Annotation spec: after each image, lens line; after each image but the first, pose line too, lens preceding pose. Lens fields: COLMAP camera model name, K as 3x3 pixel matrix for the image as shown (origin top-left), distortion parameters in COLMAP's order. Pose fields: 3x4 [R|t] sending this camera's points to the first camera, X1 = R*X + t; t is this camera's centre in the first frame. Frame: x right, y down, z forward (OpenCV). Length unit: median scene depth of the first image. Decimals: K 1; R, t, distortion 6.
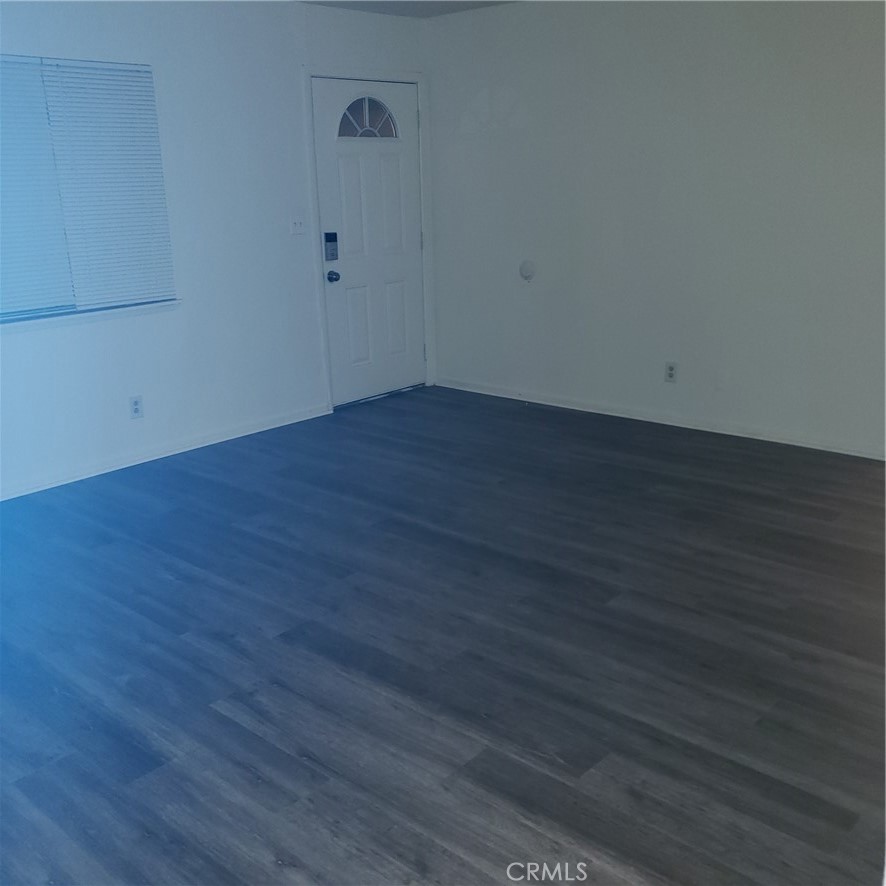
lens RADIAL K [[901.6, 0, 426.2], [0, 901.6, 439.8], [0, 0, 1]] dist [0.145747, -0.289427]
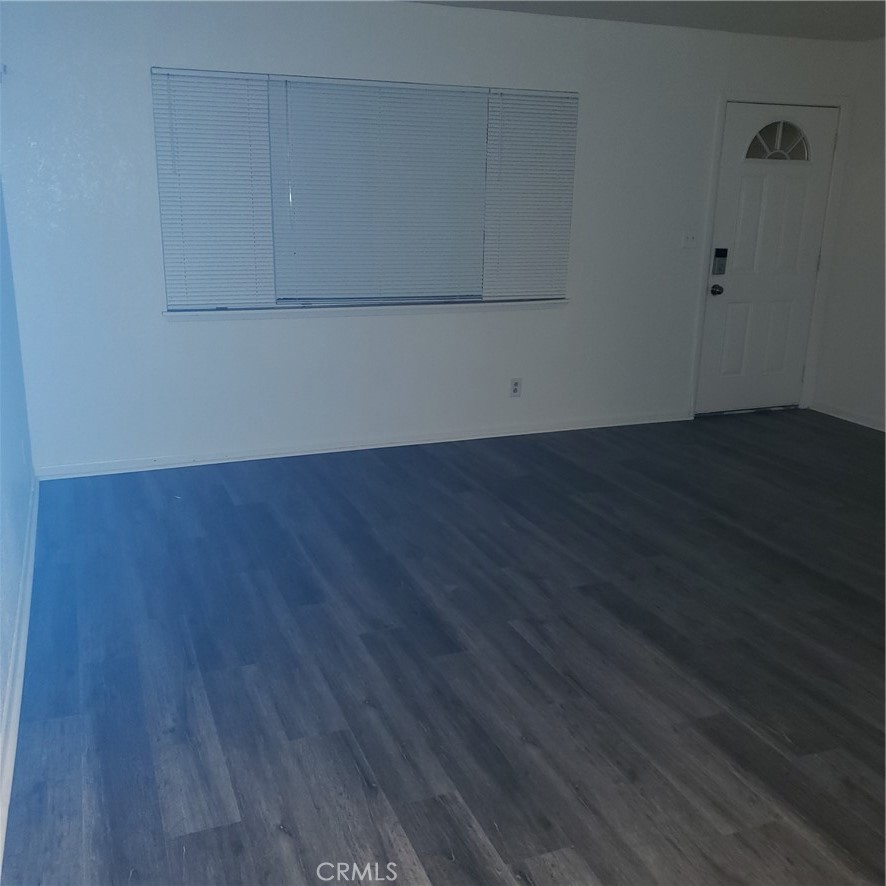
lens RADIAL K [[901.6, 0, 426.2], [0, 901.6, 439.8], [0, 0, 1]] dist [0.145747, -0.289427]
pose [[0.891381, 0.161651, -0.423450, 0.133437], [-0.166360, 0.985720, 0.026102, 0.032175], [0.421622, 0.047178, 0.905544, -0.153885]]
